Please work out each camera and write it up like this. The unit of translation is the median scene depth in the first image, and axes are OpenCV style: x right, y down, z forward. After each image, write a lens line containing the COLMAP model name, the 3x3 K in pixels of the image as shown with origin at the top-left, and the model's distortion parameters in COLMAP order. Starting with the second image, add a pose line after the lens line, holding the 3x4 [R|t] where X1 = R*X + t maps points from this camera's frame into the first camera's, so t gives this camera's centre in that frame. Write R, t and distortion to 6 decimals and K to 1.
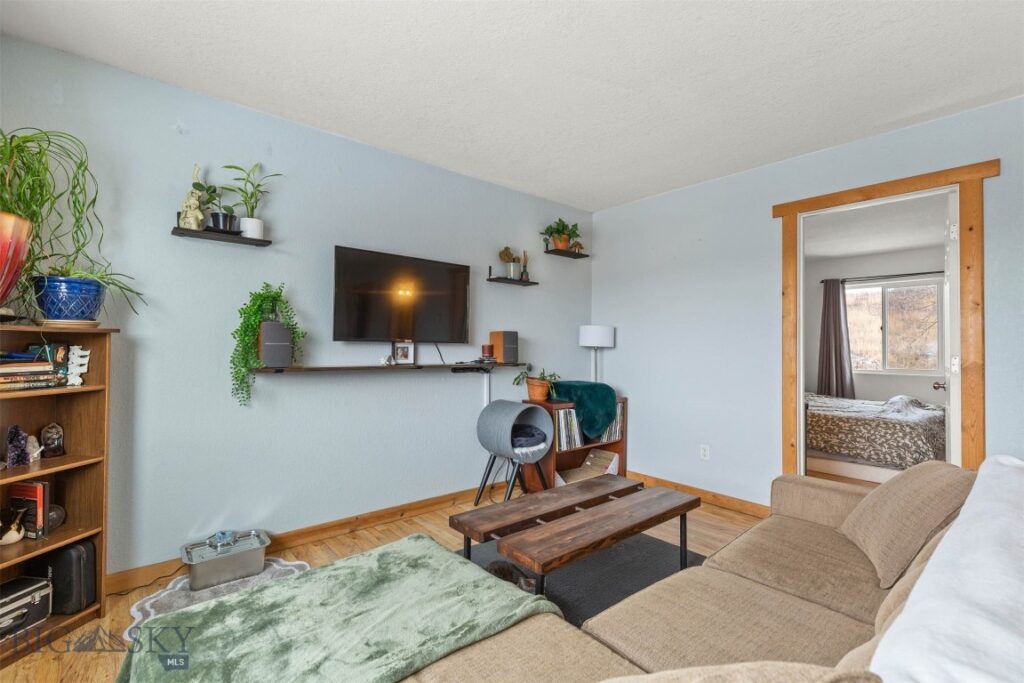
lens RADIAL K [[461.4, 0, 512.0], [0, 461.4, 341.5], [0, 0, 1]] dist [0.003806, -0.000013]
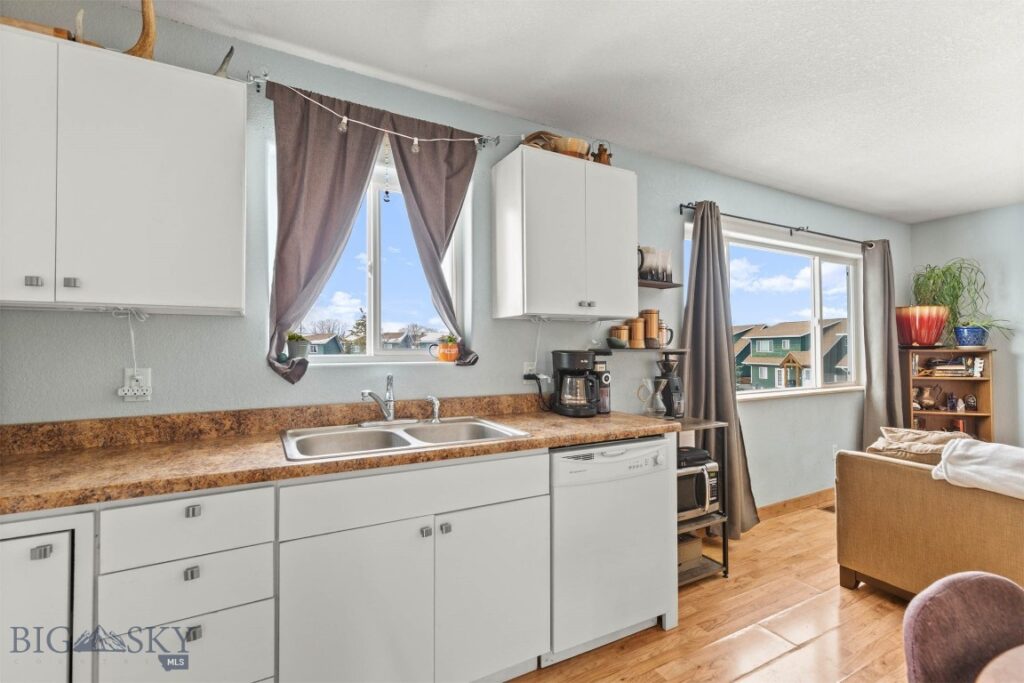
lens RADIAL K [[461.4, 0, 512.0], [0, 461.4, 341.5], [0, 0, 1]] dist [0.003806, -0.000013]
pose [[-0.202443, -0.018893, -0.979112, 1.079607], [0.017996, 0.999573, -0.023009, -0.038192], [0.979129, -0.022278, -0.202016, -0.441071]]
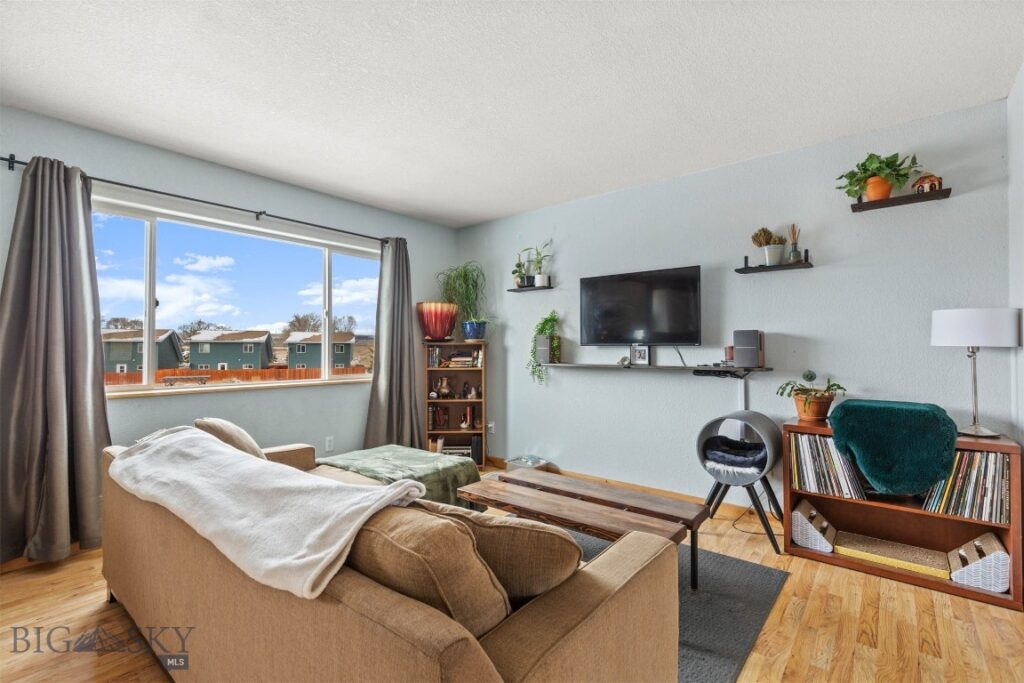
lens RADIAL K [[461.4, 0, 512.0], [0, 461.4, 341.5], [0, 0, 1]] dist [0.003806, -0.000013]
pose [[0.170283, -0.022968, -0.985128, 0.977658], [0.016973, 0.999648, -0.020373, 0.011163], [0.985249, -0.013251, 0.170613, 0.548704]]
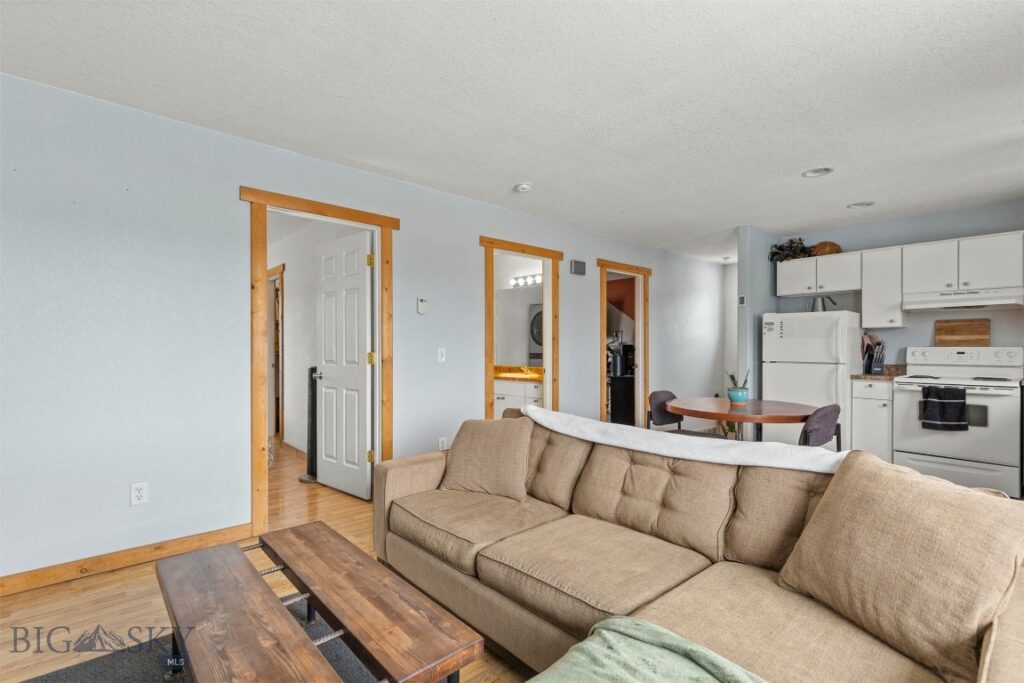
lens RADIAL K [[478.1, 0, 512.0], [0, 478.1, 341.5], [0, 0, 1]] dist [0.001931, 0.000040]
pose [[-0.025460, -0.006097, 0.999657, -0.438507], [-0.022366, 0.999735, 0.005528, -0.013177], [-0.999426, -0.022218, -0.025589, 0.583765]]
